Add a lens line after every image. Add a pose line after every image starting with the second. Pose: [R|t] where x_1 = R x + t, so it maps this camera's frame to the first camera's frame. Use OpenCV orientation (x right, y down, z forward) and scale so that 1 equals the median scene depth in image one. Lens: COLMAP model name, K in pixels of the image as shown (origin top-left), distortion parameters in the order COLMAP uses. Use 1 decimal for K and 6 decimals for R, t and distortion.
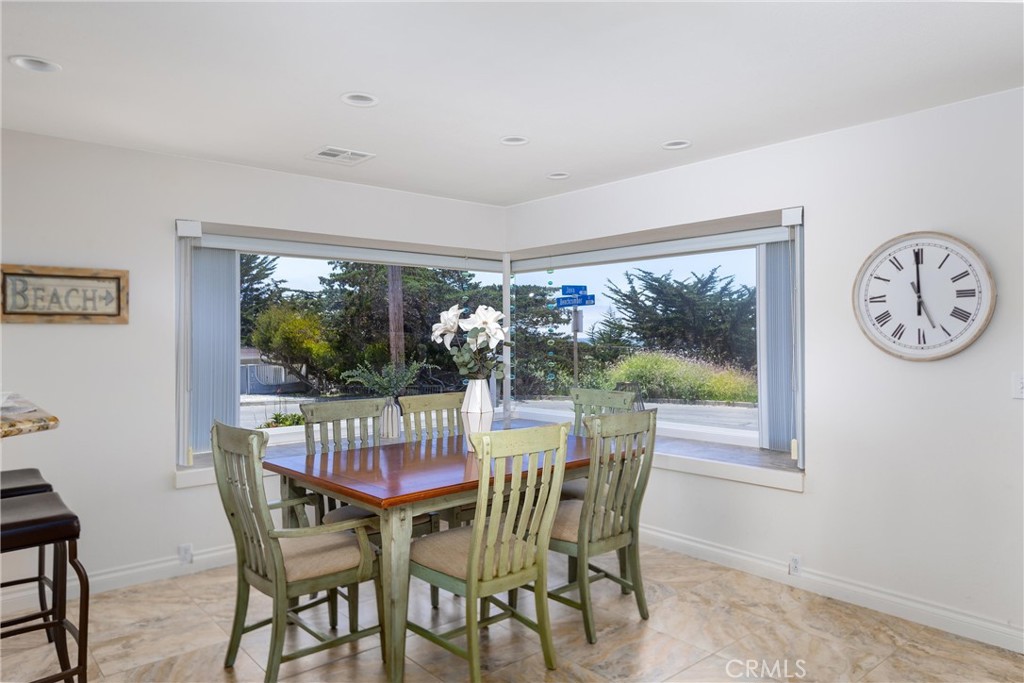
lens RADIAL K [[670.7, 0, 512.0], [0, 670.7, 341.5], [0, 0, 1]] dist [0.003933, 0.001435]
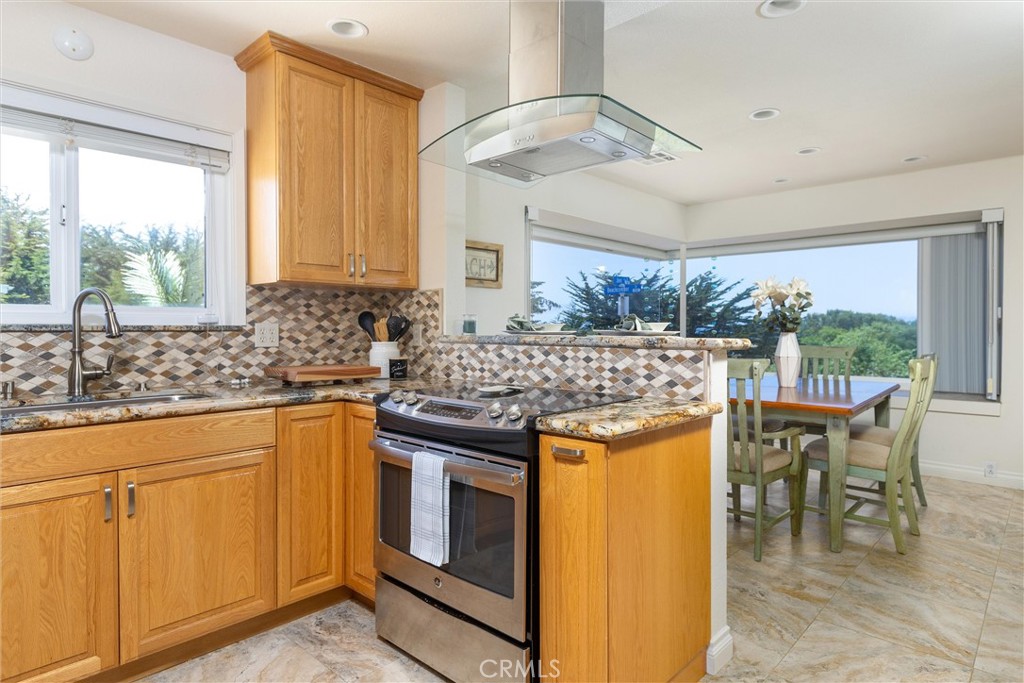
lens RADIAL K [[586.5, 0, 514.6], [0, 586.5, 328.5], [0, 0, 1]] dist [-0.000546, 0.000001]
pose [[0.992835, 0.004086, 0.119422, -0.653691], [-0.003262, 0.999969, -0.007098, 0.053504], [-0.119447, 0.006657, 0.992818, -0.071112]]
